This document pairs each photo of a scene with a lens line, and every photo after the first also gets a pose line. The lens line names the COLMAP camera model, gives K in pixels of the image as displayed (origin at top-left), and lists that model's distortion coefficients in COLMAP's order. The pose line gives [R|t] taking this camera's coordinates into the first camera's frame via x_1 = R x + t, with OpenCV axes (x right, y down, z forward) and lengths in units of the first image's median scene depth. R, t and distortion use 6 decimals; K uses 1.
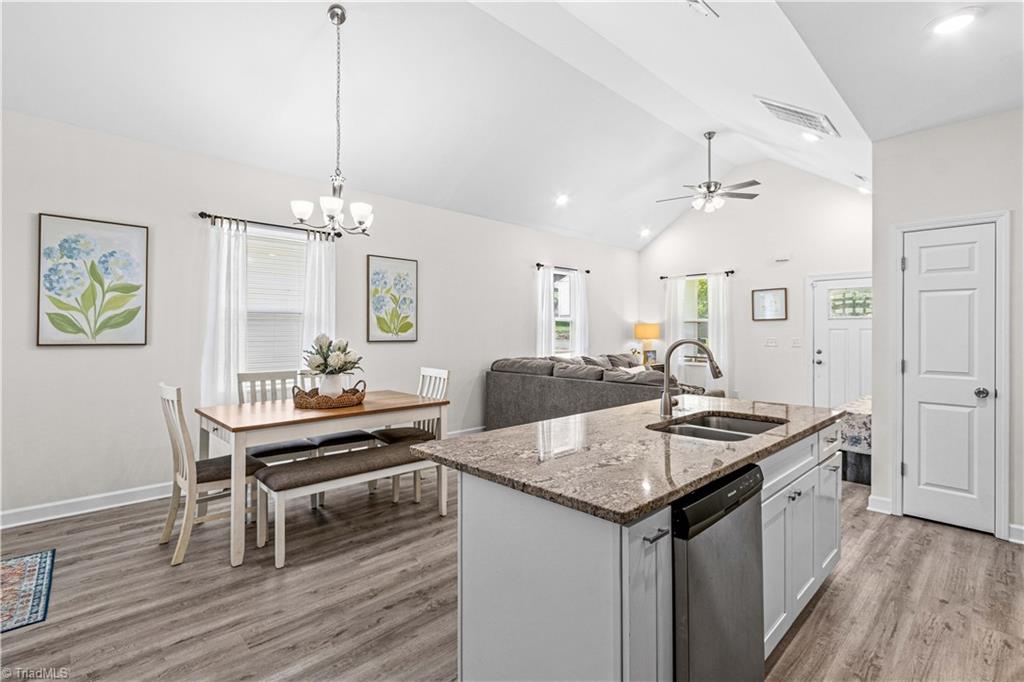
lens RADIAL K [[481.7, 0, 479.8], [0, 481.7, 328.5], [0, 0, 1]] dist [0.001724, -0.000248]
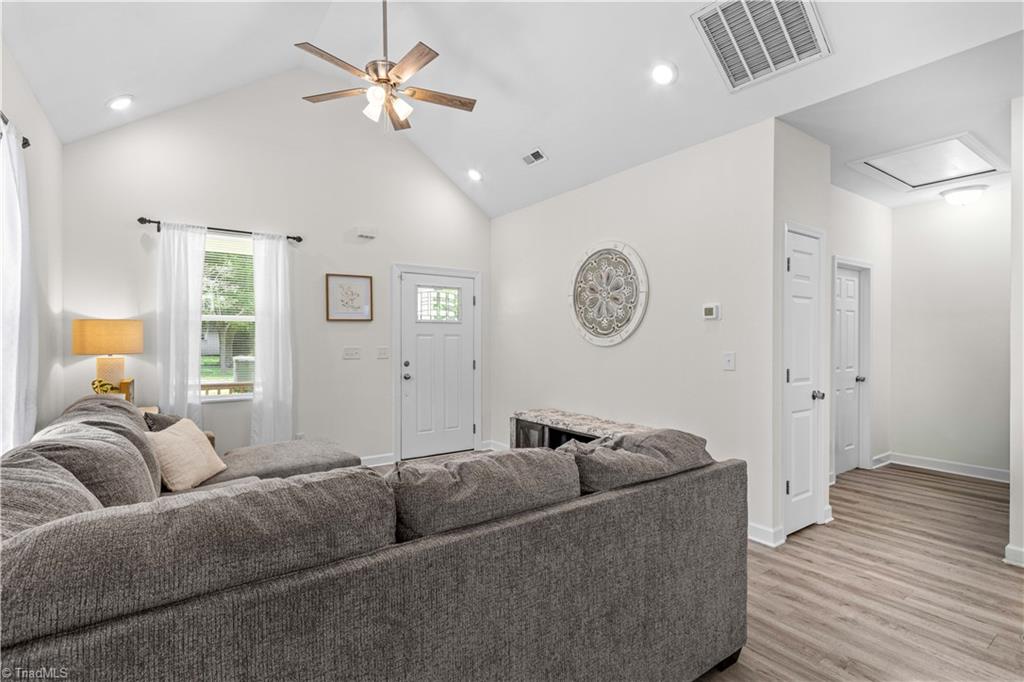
lens RADIAL K [[481.7, 0, 499.3], [0, 481.7, 342.2], [0, 0, 1]] dist [0.001724, -0.000248]
pose [[0.116927, -0.007823, 0.993110, -0.061595], [-0.007404, 0.999934, 0.008749, 0.006241], [-0.993113, -0.008376, 0.116862, 0.891583]]
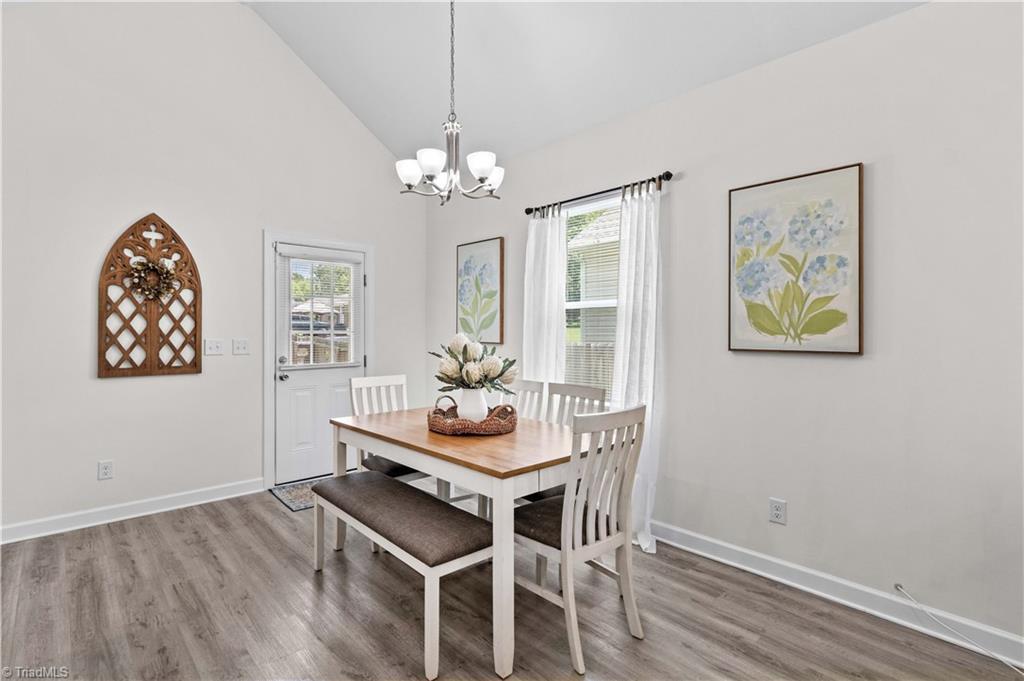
lens RADIAL K [[481.7, 0, 491.8], [0, 481.7, 333.9], [0, 0, 1]] dist [0.001724, -0.000248]
pose [[0.009000, 0.000364, -0.999959, 0.281137], [0.002301, 0.999997, 0.000385, 0.007190], [0.999957, -0.002304, 0.008999, 0.661126]]
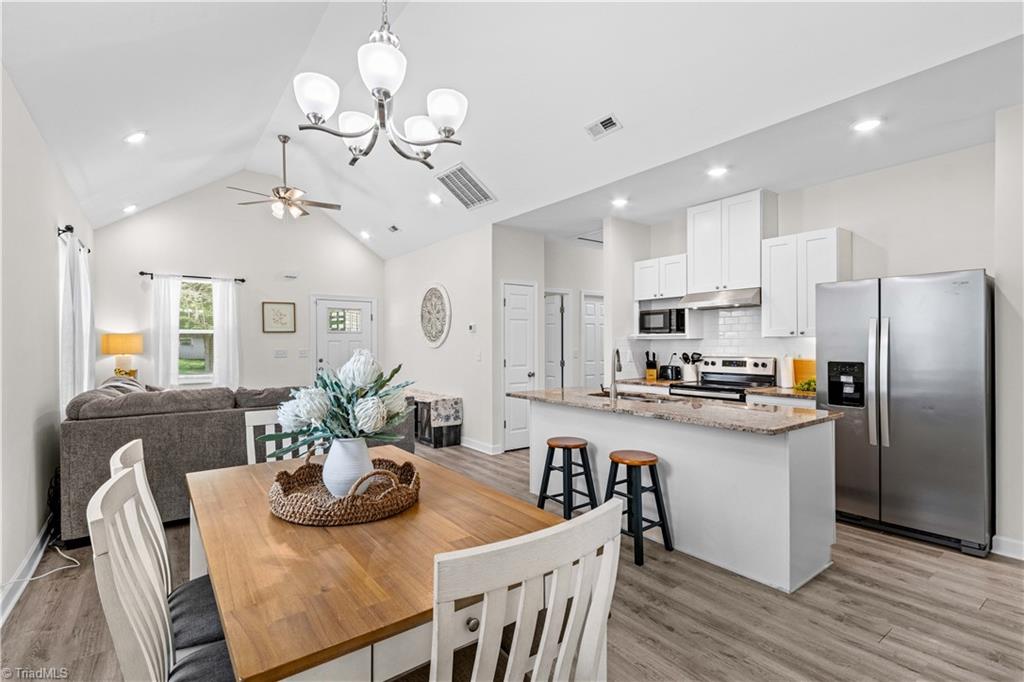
lens RADIAL K [[481.7, 0, 509.5], [0, 481.7, 343.2], [0, 0, 1]] dist [0.001724, -0.000248]
pose [[0.085723, -0.003993, 0.996311, -0.494514], [-0.002473, 0.999988, 0.004220, 0.000613], [-0.996316, -0.002826, 0.085712, 0.518881]]
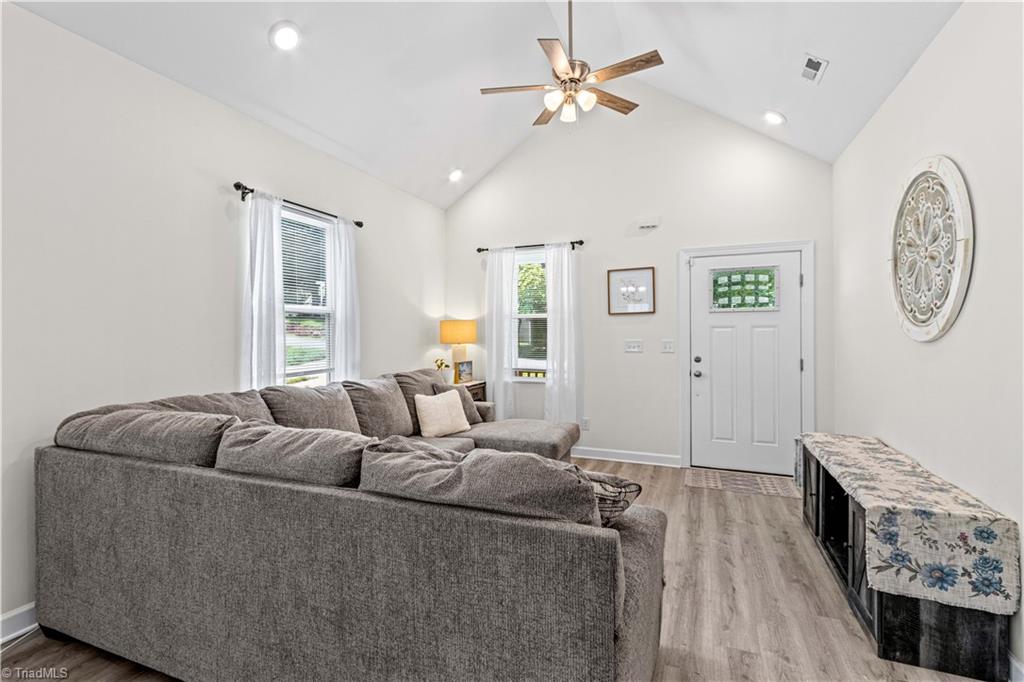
lens RADIAL K [[481.7, 0, 504.6], [0, 481.7, 331.4], [0, 0, 1]] dist [0.001724, -0.000248]
pose [[0.897053, -0.004637, 0.441898, 0.175713], [0.004421, 0.999989, 0.001518, 0.006542], [-0.441900, 0.000592, 0.897064, 0.589460]]
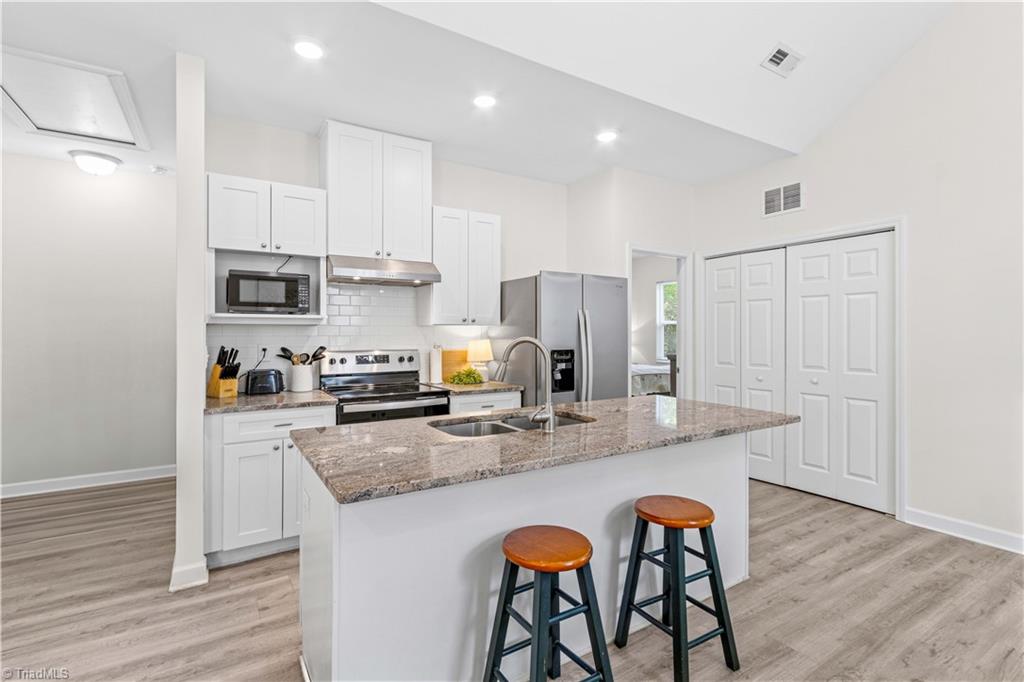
lens RADIAL K [[481.7, 0, 501.3], [0, 481.7, 332.3], [0, 0, 1]] dist [0.001724, -0.000248]
pose [[-0.984389, -0.002452, 0.175988, 0.141461], [-0.003759, 0.999968, -0.007094, 0.008197], [-0.175965, -0.007645, -0.984367, 0.793427]]
